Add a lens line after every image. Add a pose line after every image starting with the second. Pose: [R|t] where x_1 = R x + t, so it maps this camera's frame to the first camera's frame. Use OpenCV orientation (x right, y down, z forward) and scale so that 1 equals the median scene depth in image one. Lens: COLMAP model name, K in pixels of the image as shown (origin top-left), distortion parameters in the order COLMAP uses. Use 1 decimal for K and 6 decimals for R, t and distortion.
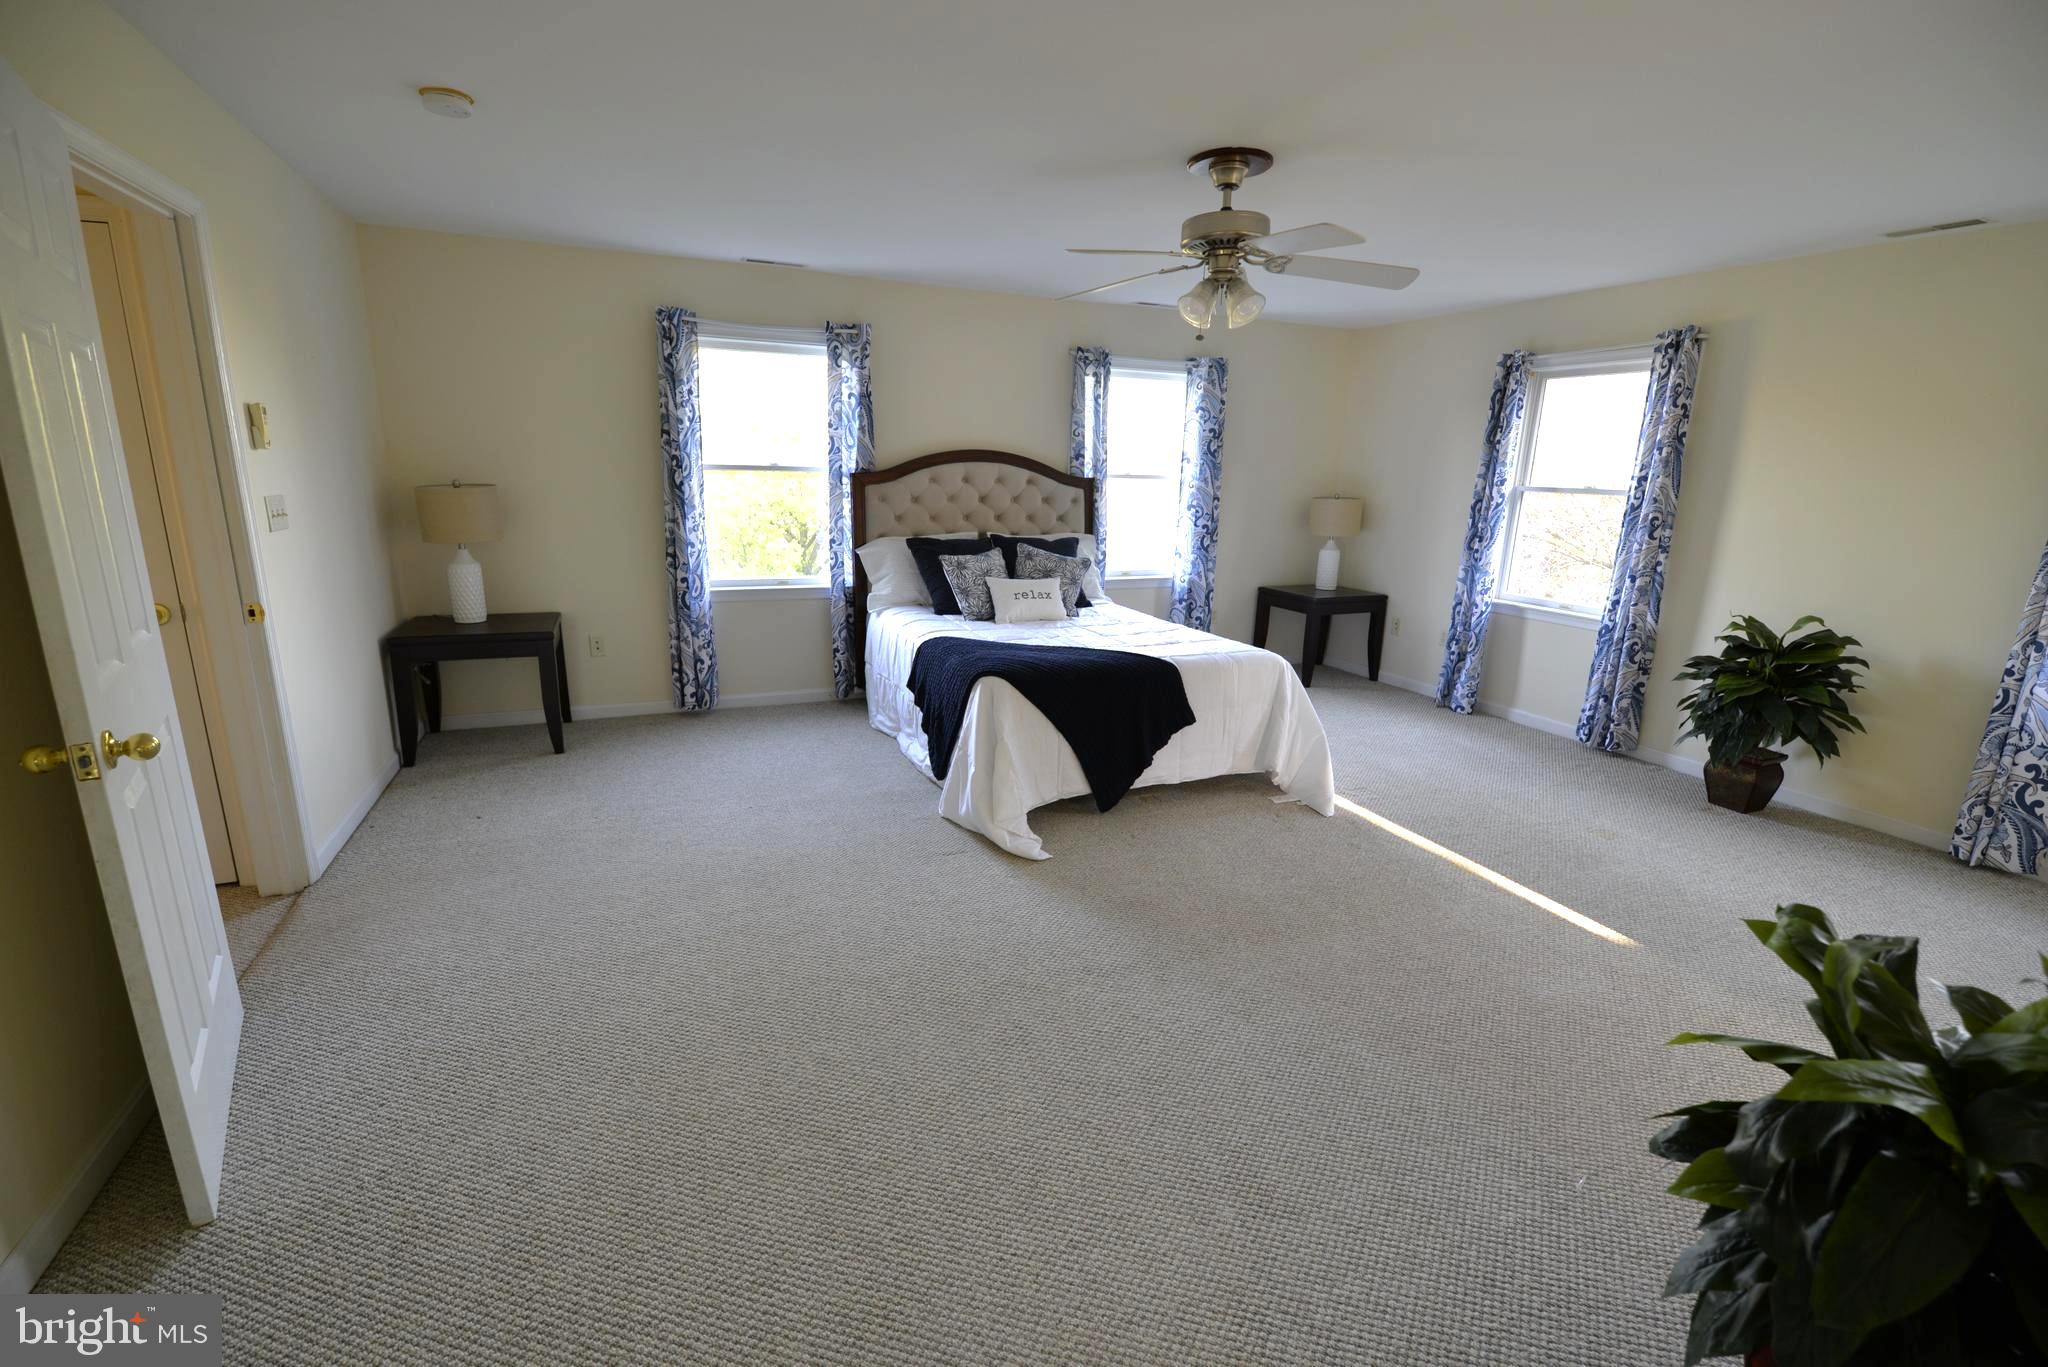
lens RADIAL K [[892.4, 0, 1022.1], [0, 892.4, 692.3], [0, 0, 1]] dist [-0.005560, -0.005655]
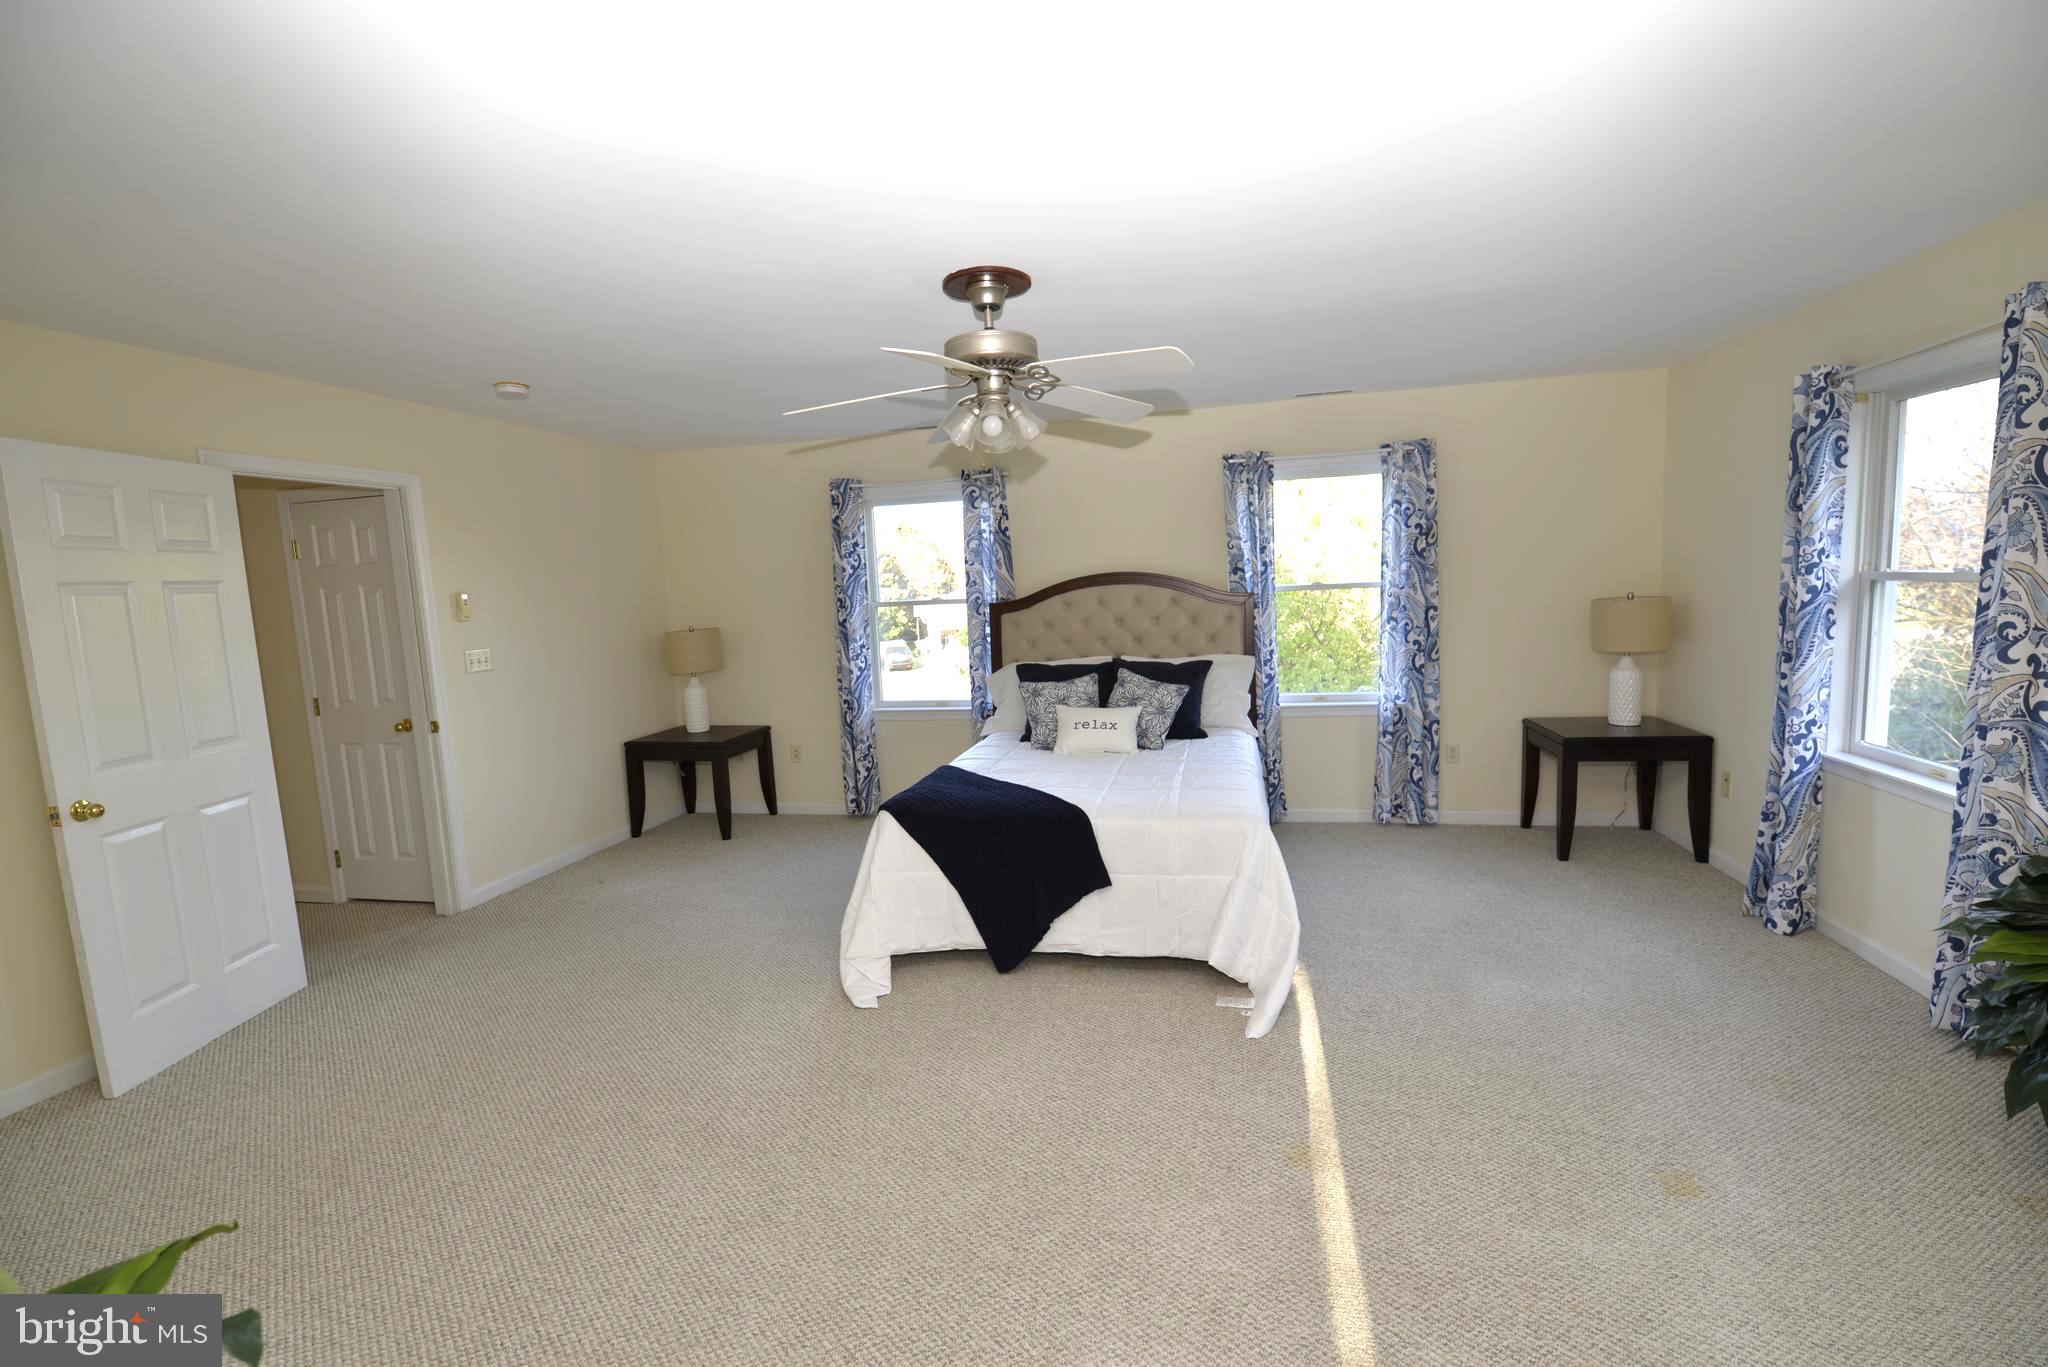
lens RADIAL K [[892.4, 0, 1029.0], [0, 892.4, 678.8], [0, 0, 1]] dist [-0.005560, -0.005655]
pose [[0.809052, 0.003104, -0.587729, 0.470912], [-0.079357, 0.991406, -0.104004, -0.050154], [0.582355, 0.130785, 0.802345, 0.187293]]
